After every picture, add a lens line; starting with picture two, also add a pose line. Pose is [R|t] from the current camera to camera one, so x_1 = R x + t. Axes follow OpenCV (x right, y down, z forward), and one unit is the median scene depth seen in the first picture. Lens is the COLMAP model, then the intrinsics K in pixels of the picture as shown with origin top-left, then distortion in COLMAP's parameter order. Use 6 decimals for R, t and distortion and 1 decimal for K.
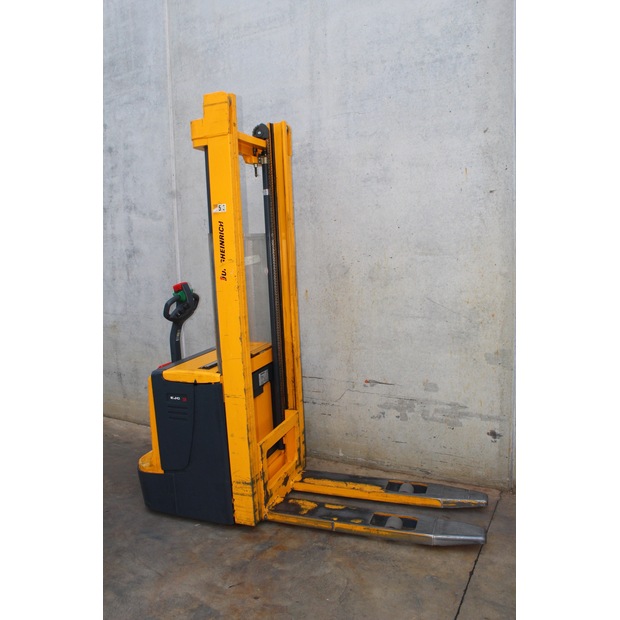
lens RADIAL K [[512.3, 0, 309.4], [0, 512.3, 311.6], [0, 0, 1]] dist [-0.160336, 0.132933]
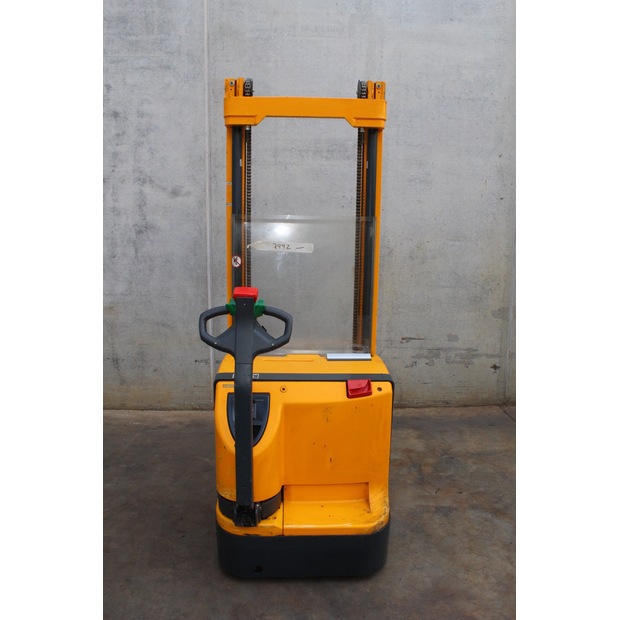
lens RADIAL K [[512.3, 0, 310.7], [0, 512.3, 312.0], [0, 0, 1]] dist [-0.160336, 0.132933]
pose [[0.853996, -0.043635, 0.518447, -0.777861], [0.026936, 0.998849, 0.039697, 0.014271], [-0.519582, -0.019936, 0.854188, 0.038765]]
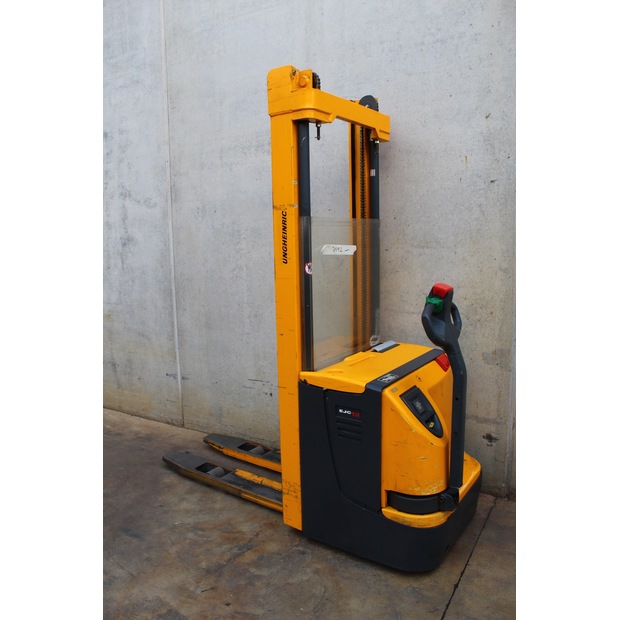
lens RADIAL K [[512.3, 0, 310.9], [0, 512.3, 313.3], [0, 0, 1]] dist [-0.160336, 0.132933]
pose [[0.999464, 0.018486, -0.027004, 0.046923], [-0.017868, 0.999577, 0.022946, -0.006748], [0.027417, -0.022451, 0.999372, 0.041366]]
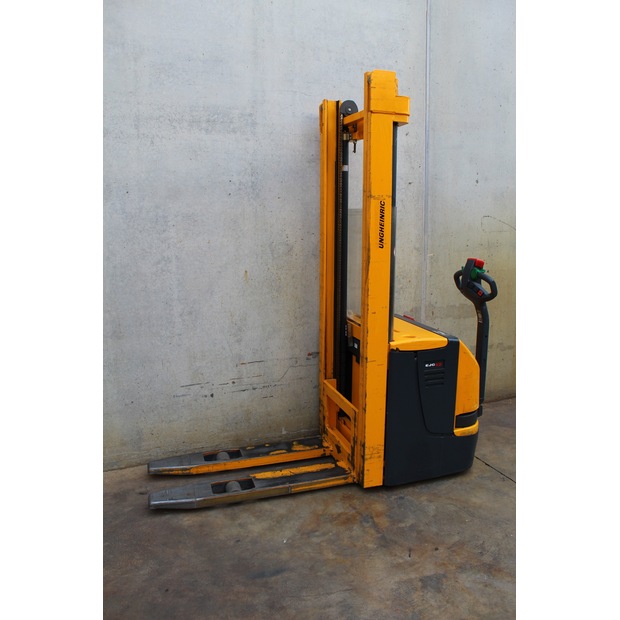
lens RADIAL K [[512.3, 0, 309.1], [0, 512.3, 312.5], [0, 0, 1]] dist [-0.160336, 0.132933]
pose [[0.624891, -0.111475, 0.772712, -0.726574], [0.082631, 0.993638, 0.076523, -0.030504], [-0.776327, 0.016031, 0.630127, 0.354661]]
